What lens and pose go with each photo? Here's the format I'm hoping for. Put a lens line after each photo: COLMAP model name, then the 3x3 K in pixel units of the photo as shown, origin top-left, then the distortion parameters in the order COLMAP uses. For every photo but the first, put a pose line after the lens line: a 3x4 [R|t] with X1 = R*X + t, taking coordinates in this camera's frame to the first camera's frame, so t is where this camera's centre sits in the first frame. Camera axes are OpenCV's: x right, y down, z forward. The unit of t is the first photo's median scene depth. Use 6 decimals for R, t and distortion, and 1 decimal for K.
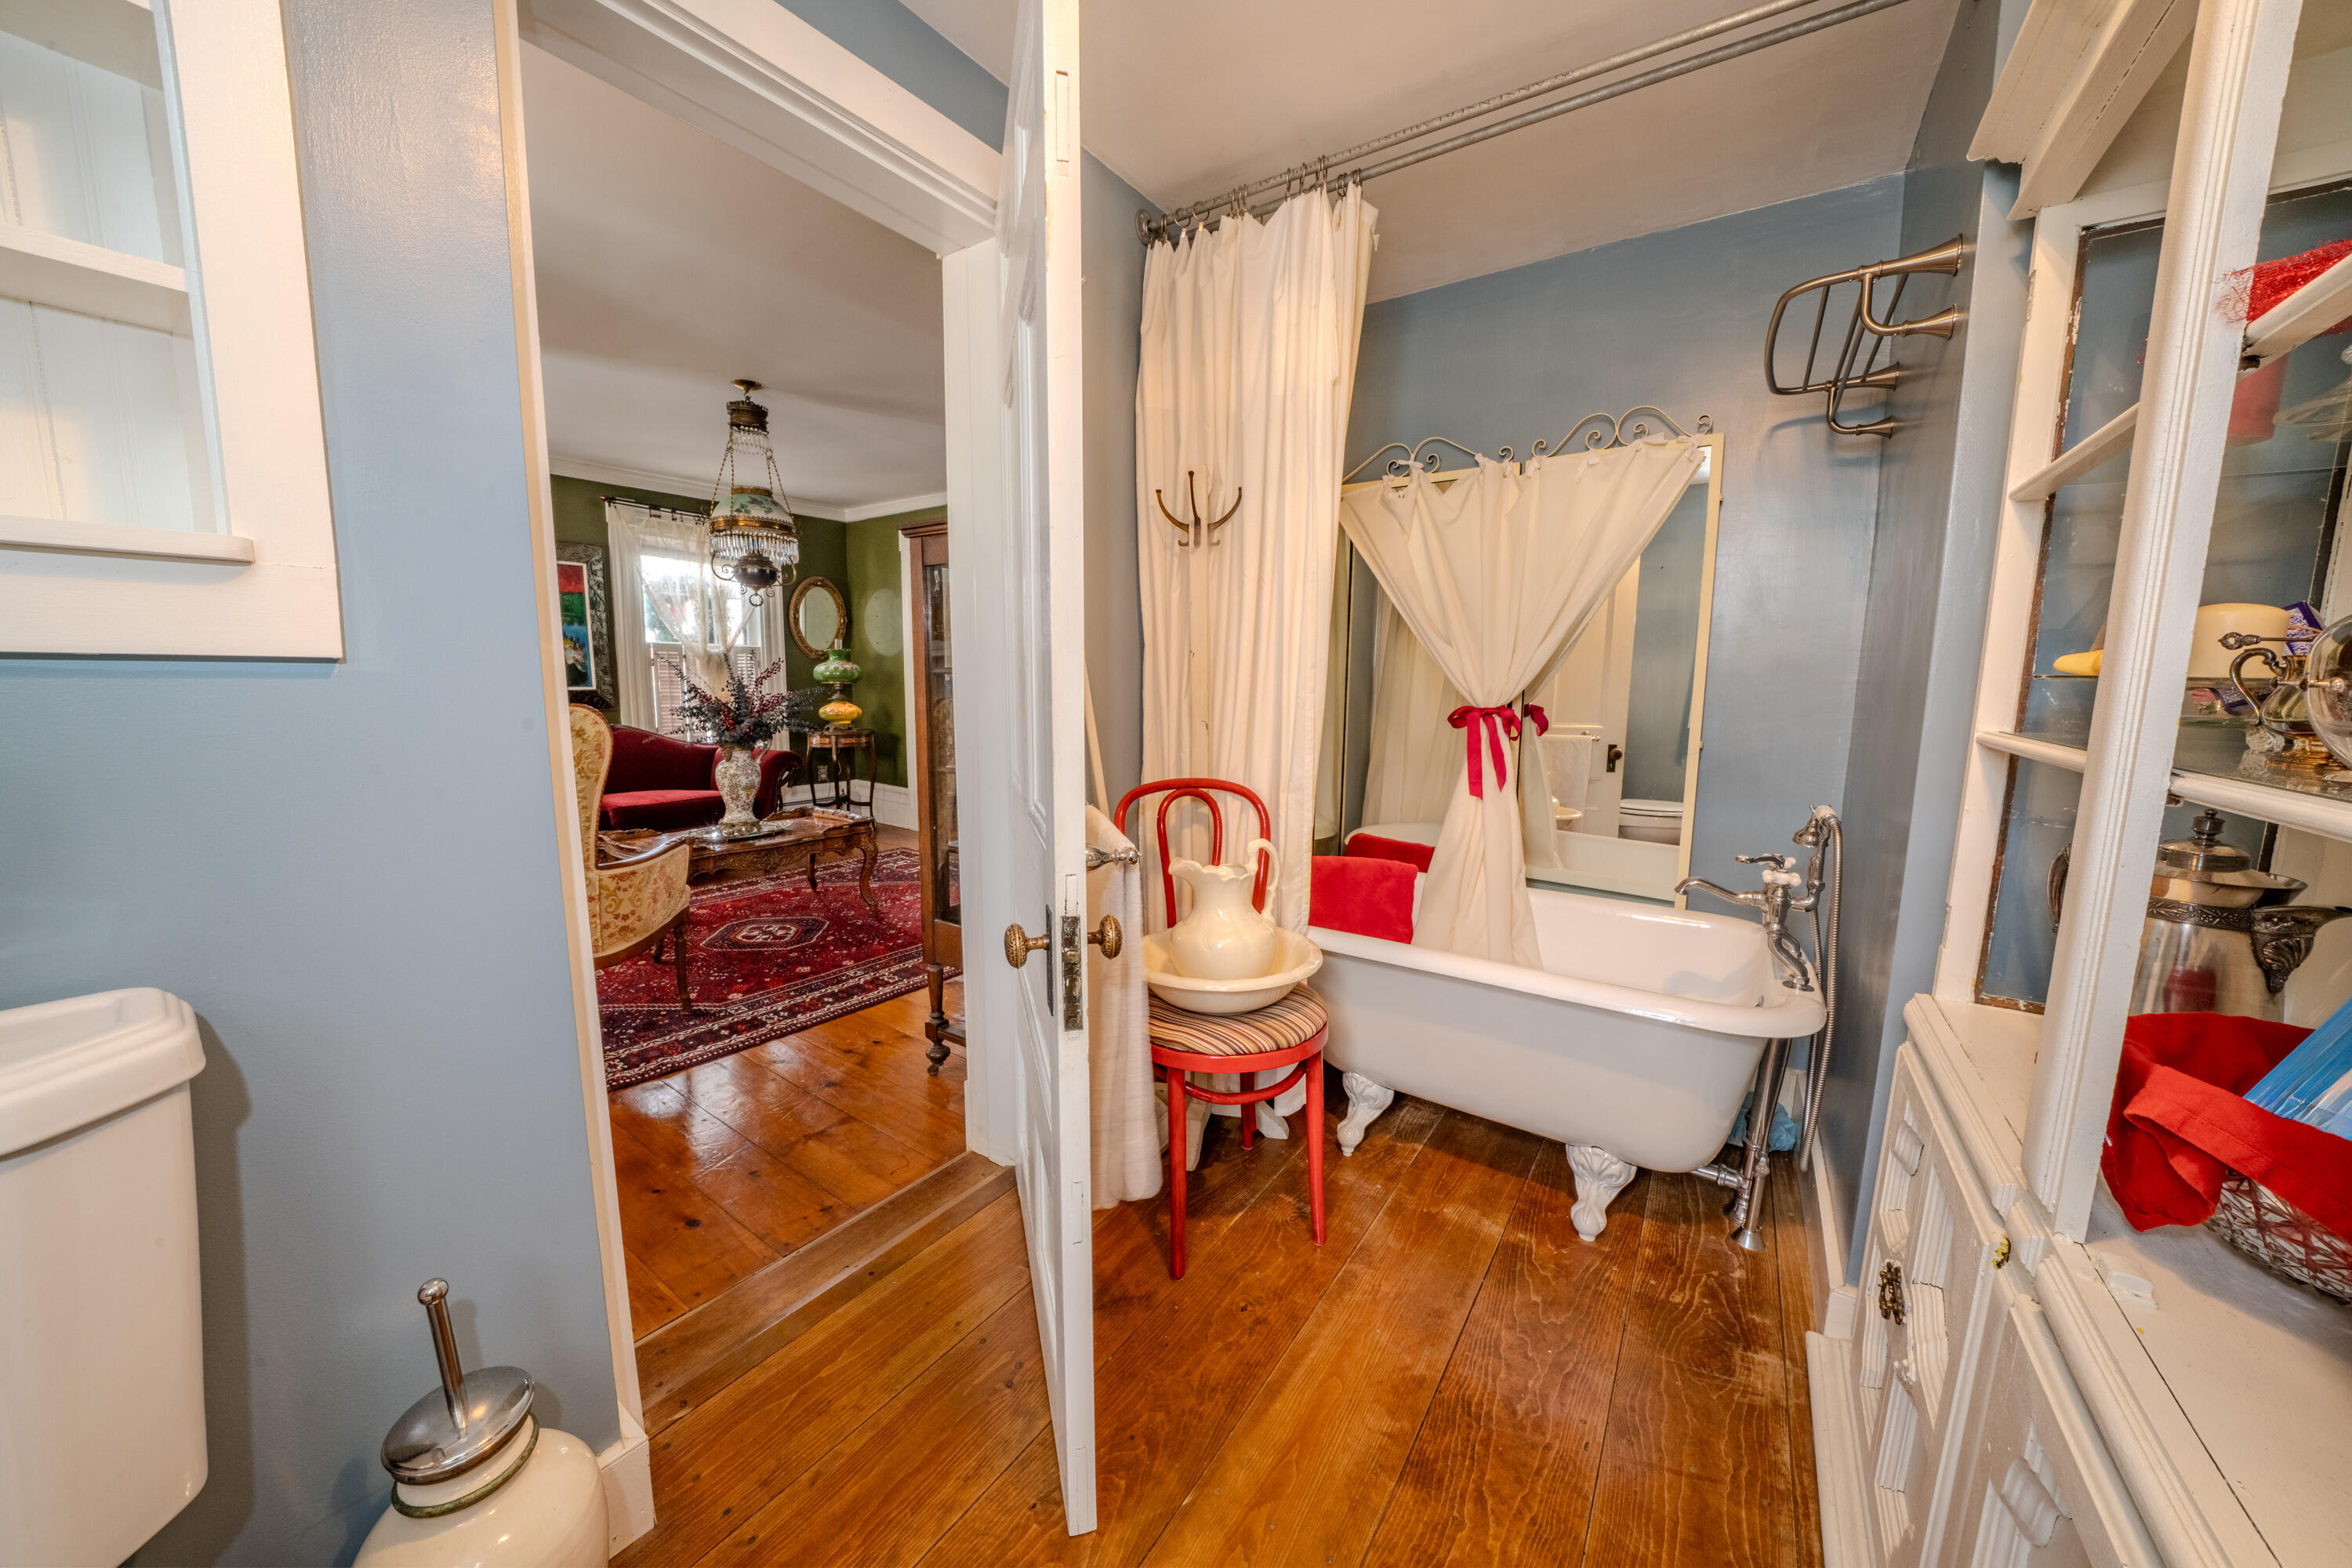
lens RADIAL K [[819.7, 0, 1158.4], [0, 819.7, 783.1], [0, 0, 1]] dist [-0.016921, 0.000099]
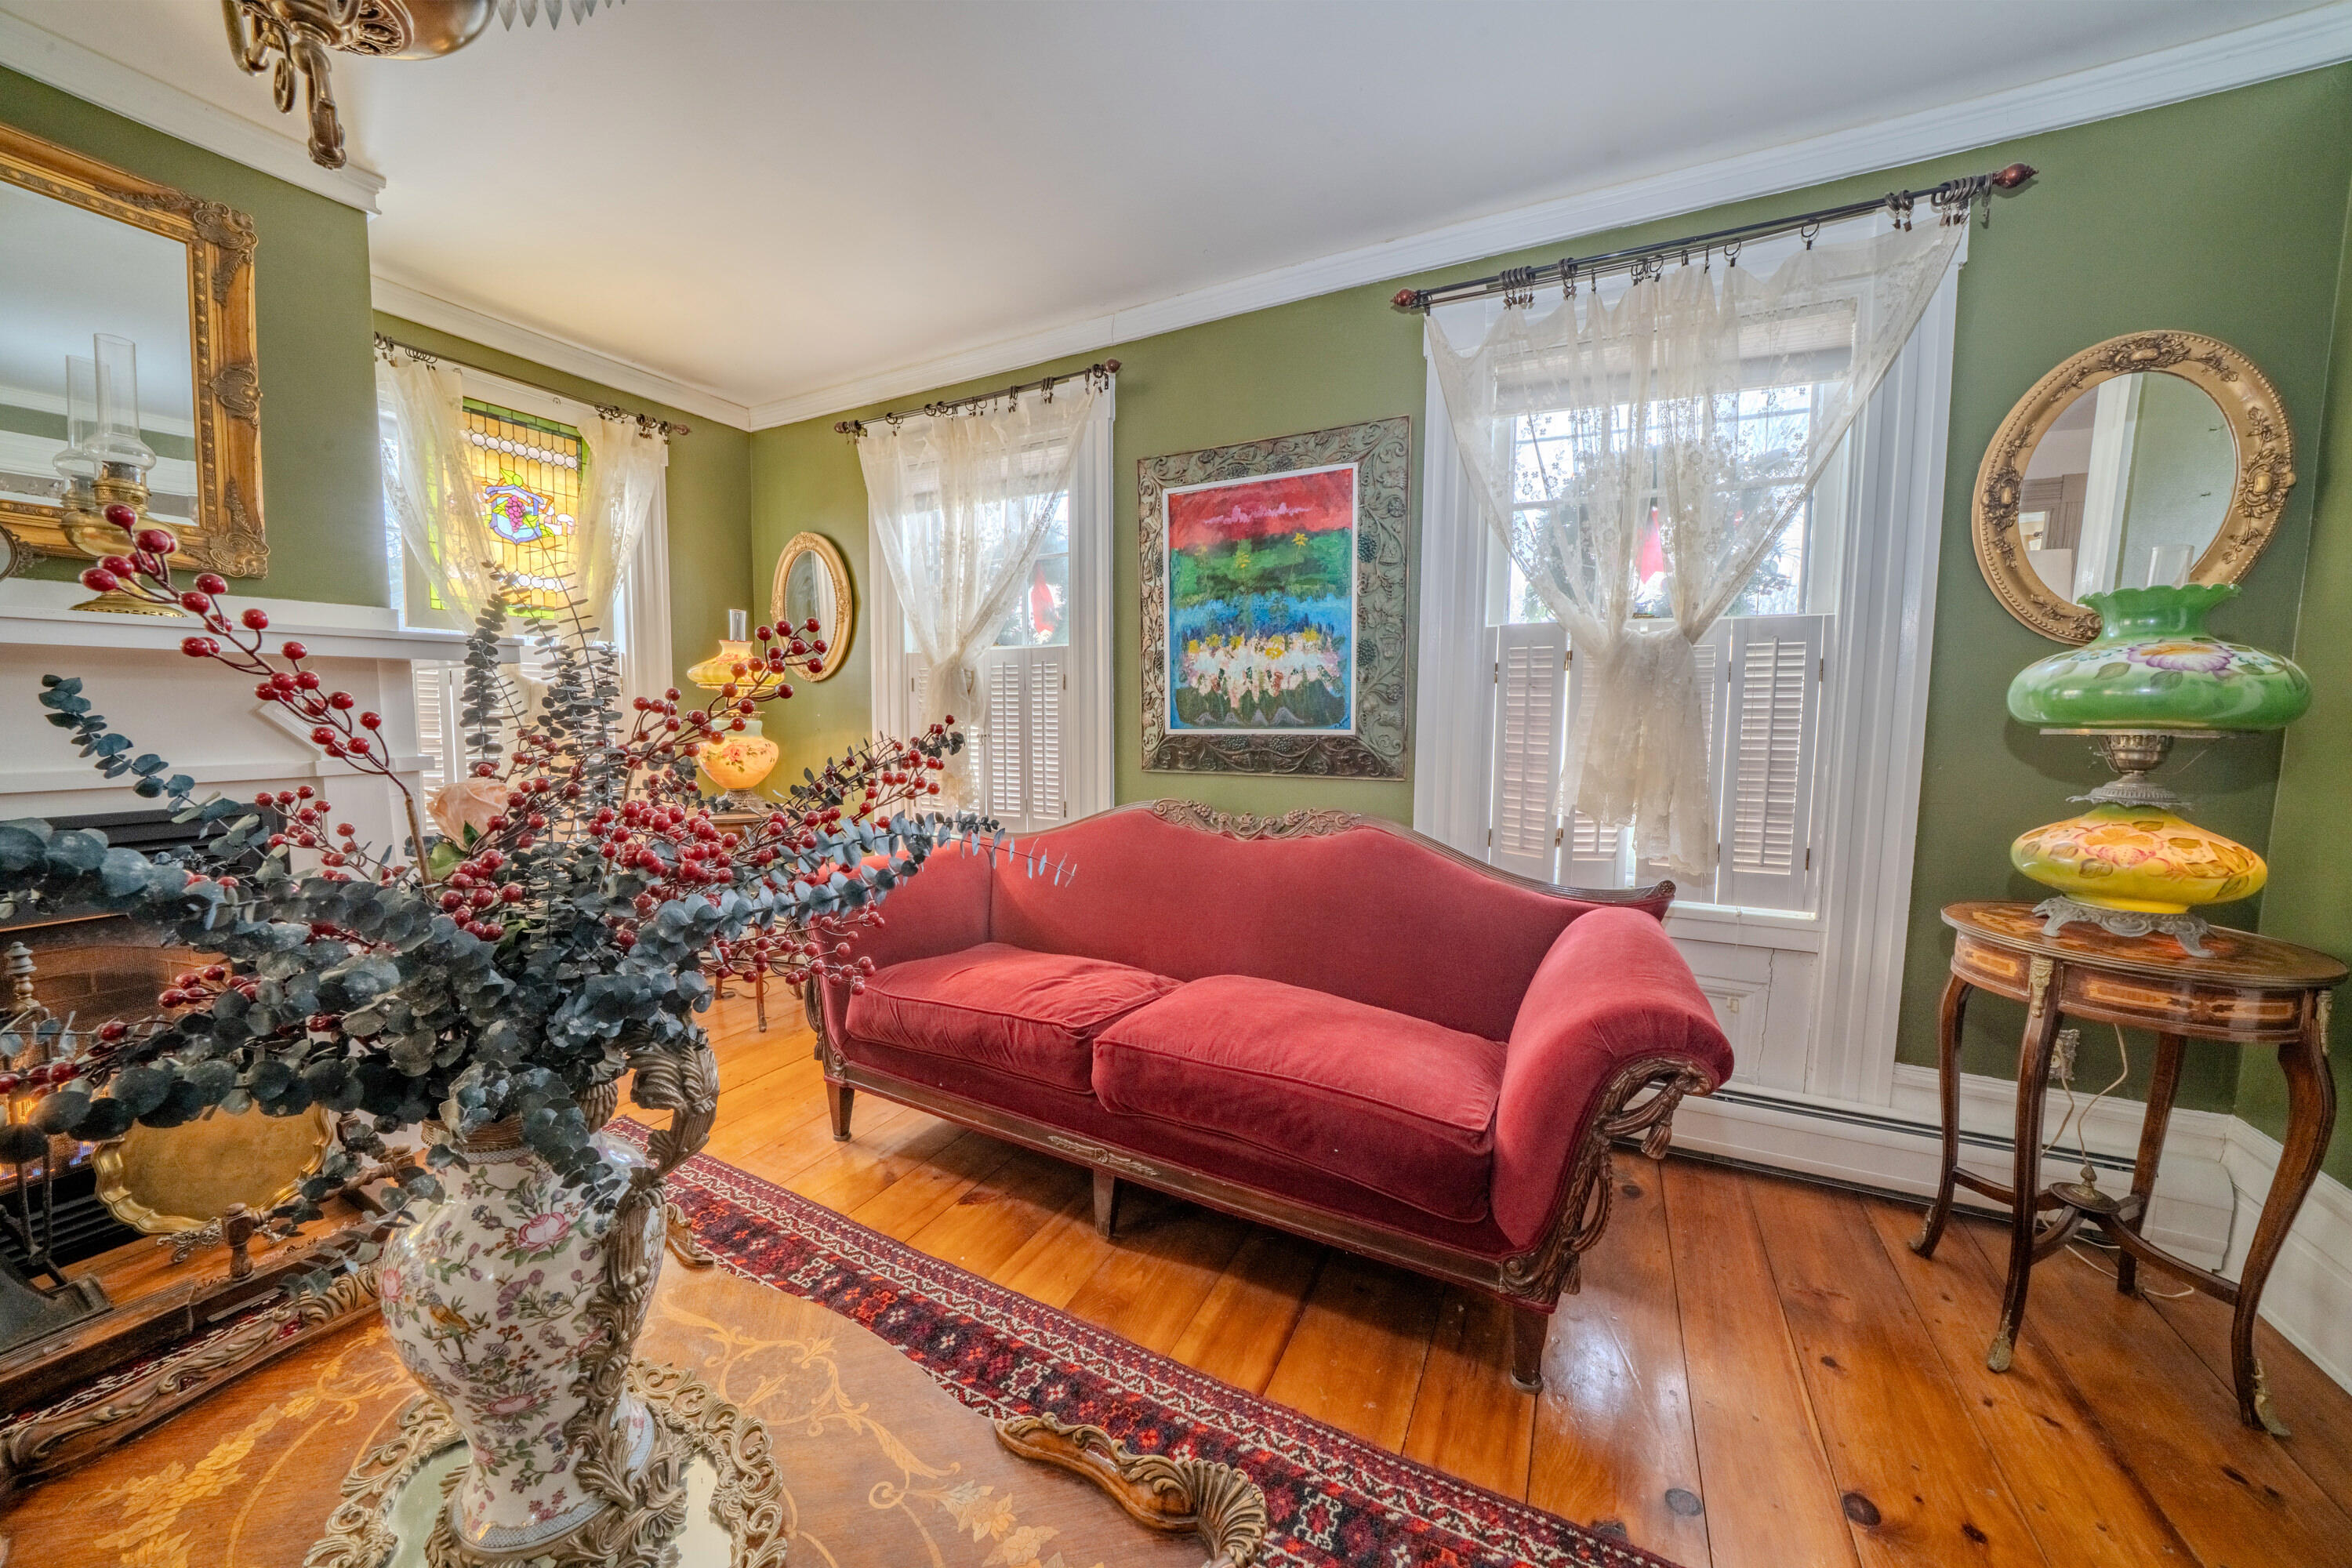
lens RADIAL K [[819.7, 0, 1158.4], [0, 819.7, 783.1], [0, 0, 1]] dist [-0.016921, 0.000099]
pose [[0.144877, 0.081529, -0.986085, -0.210176], [-0.128141, 0.989753, 0.063005, -0.087964], [0.981117, 0.117230, 0.153839, 0.700208]]
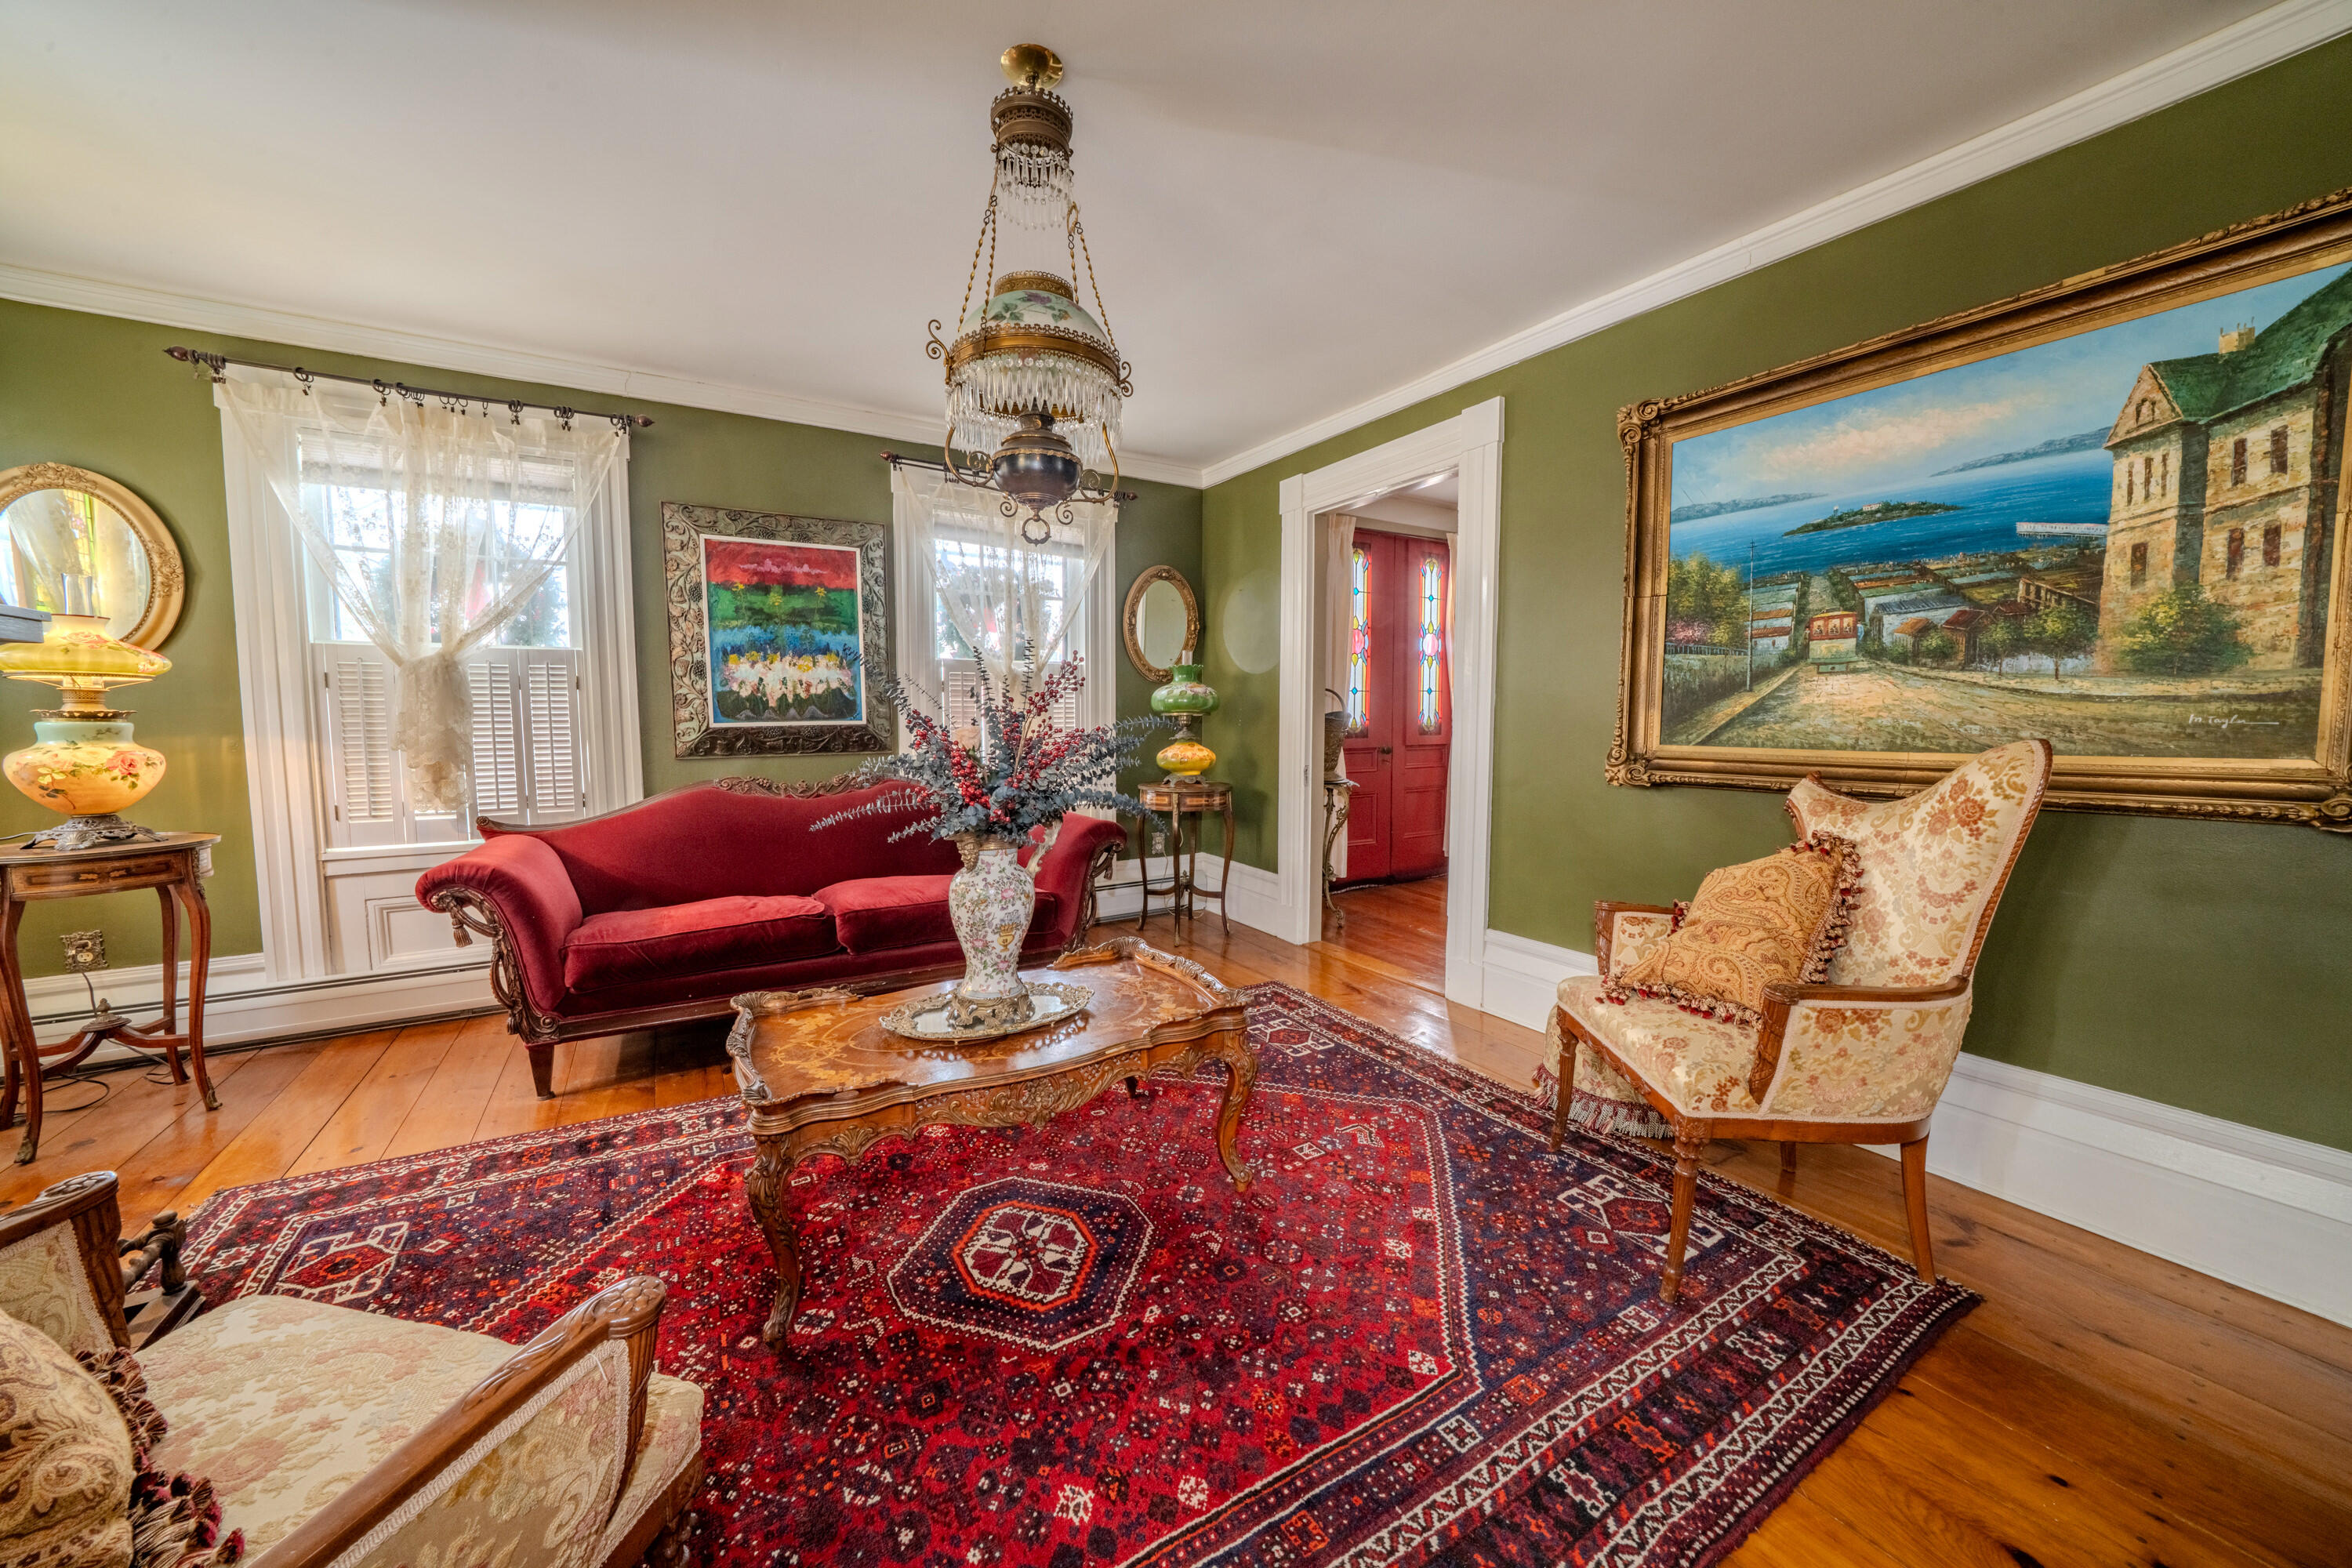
lens RADIAL K [[819.7, 0, 1158.4], [0, 819.7, 783.1], [0, 0, 1]] dist [-0.016921, 0.000099]
pose [[0.922920, 0.024327, -0.384221, -0.152105], [-0.041602, 0.998460, -0.036713, -0.040933], [0.382736, 0.049867, 0.922511, 0.374231]]
